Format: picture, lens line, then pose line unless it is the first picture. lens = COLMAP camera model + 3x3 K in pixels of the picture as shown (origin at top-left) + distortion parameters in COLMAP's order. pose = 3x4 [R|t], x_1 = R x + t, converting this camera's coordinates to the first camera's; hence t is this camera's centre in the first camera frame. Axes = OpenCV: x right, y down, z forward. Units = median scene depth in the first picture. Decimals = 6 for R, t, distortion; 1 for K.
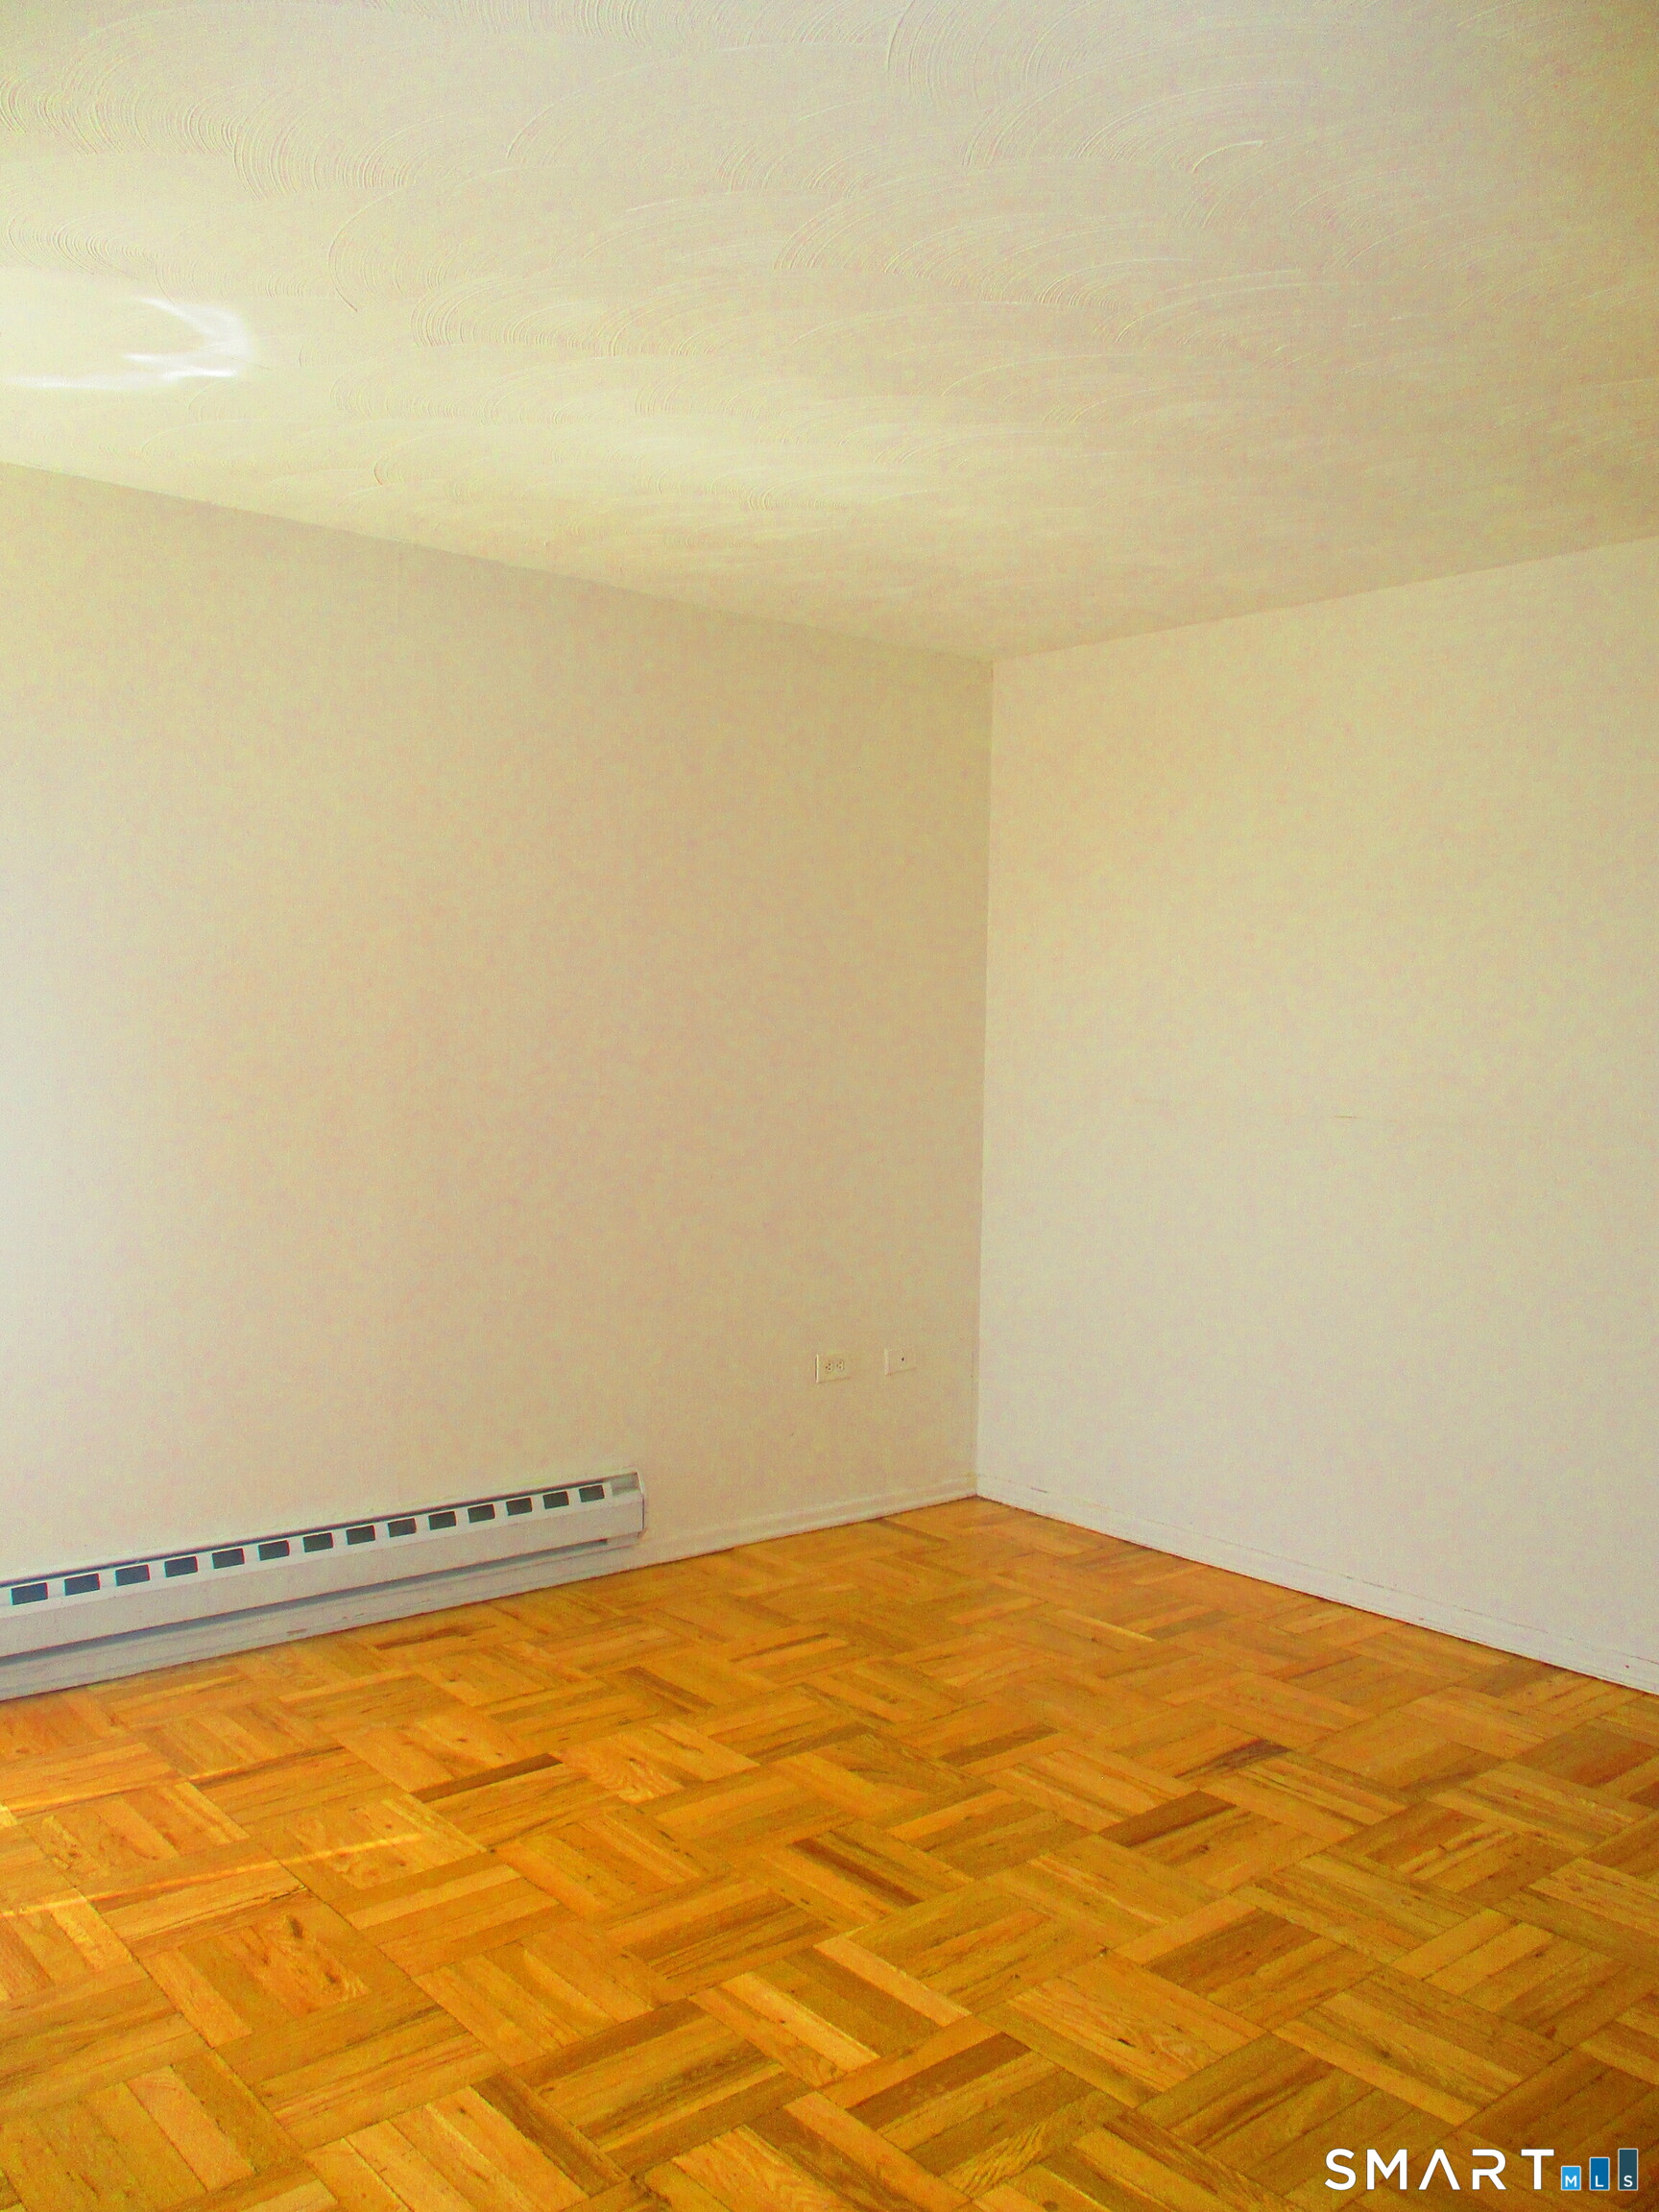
lens RADIAL K [[1843.6, 0, 837.9], [0, 1843.6, 1109.1], [0, 0, 1]] dist [0.008909, 0.014212]
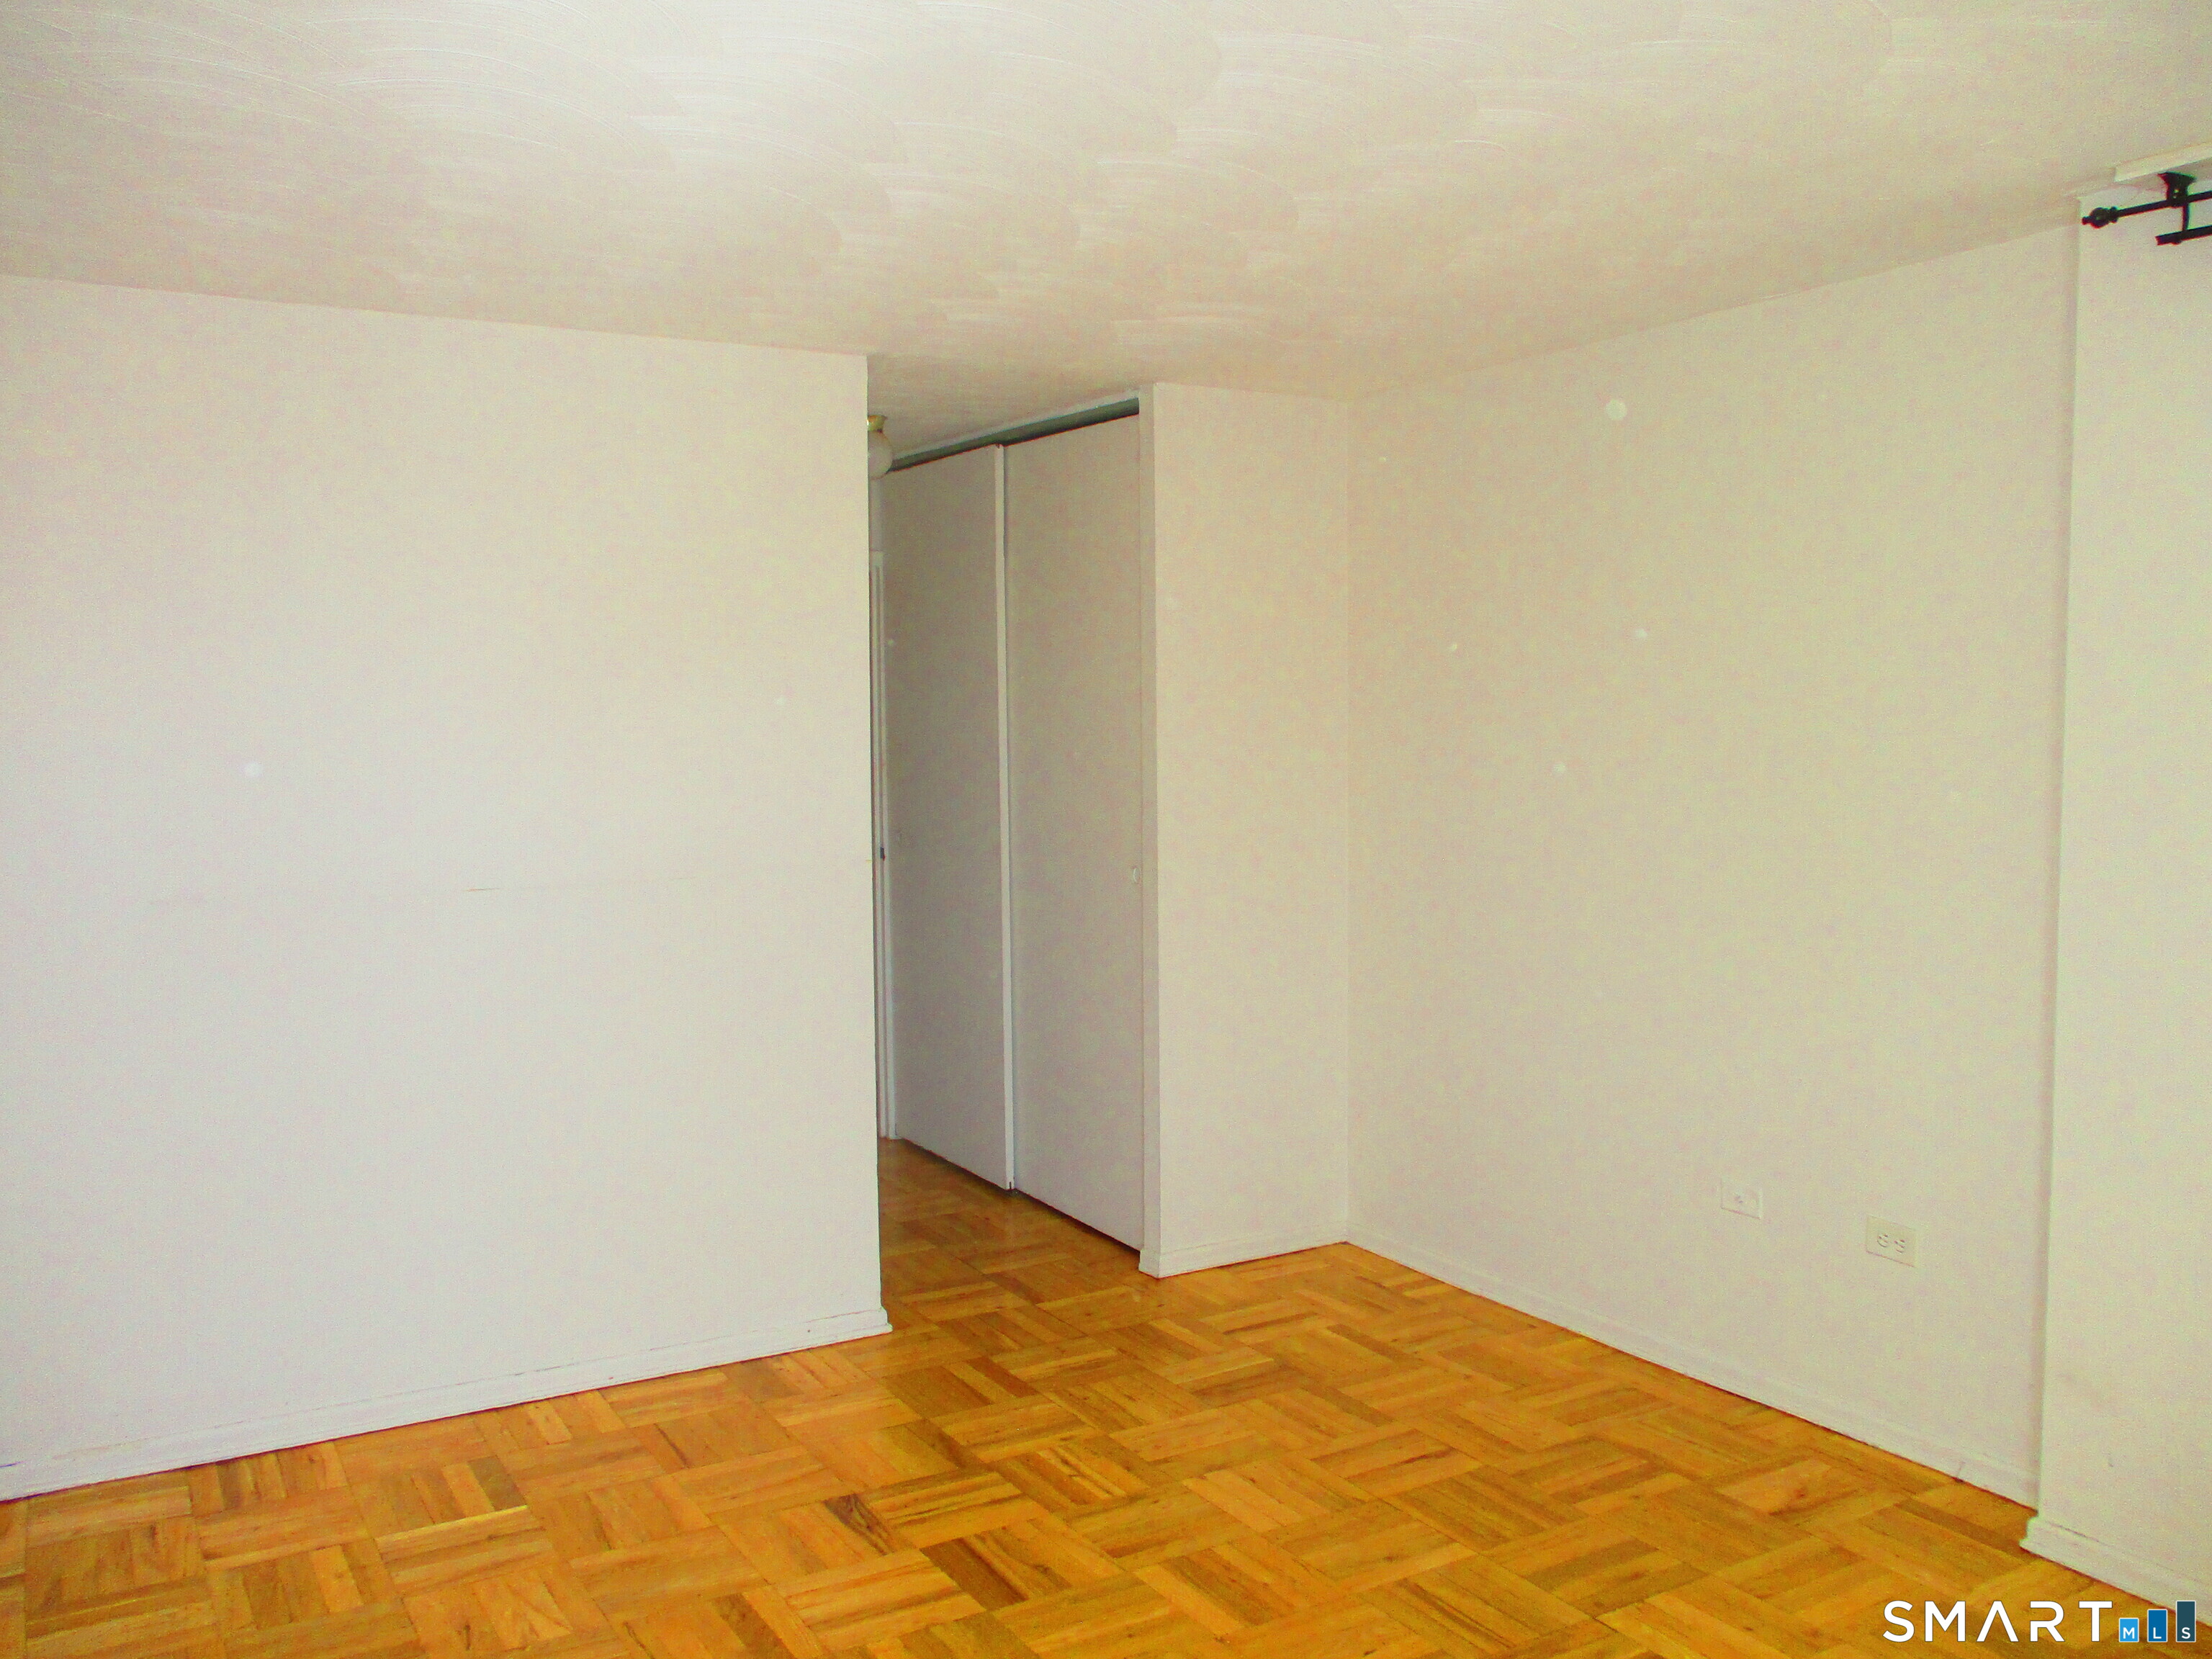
lens RADIAL K [[1843.6, 0, 1114.7], [0, 1843.6, 825.6], [0, 0, 1]] dist [0.008909, 0.014212]
pose [[0.148126, -0.065406, 0.986803, -0.760079], [0.041887, 0.997330, 0.059817, -0.088954], [-0.988081, 0.032473, 0.150470, 0.704446]]
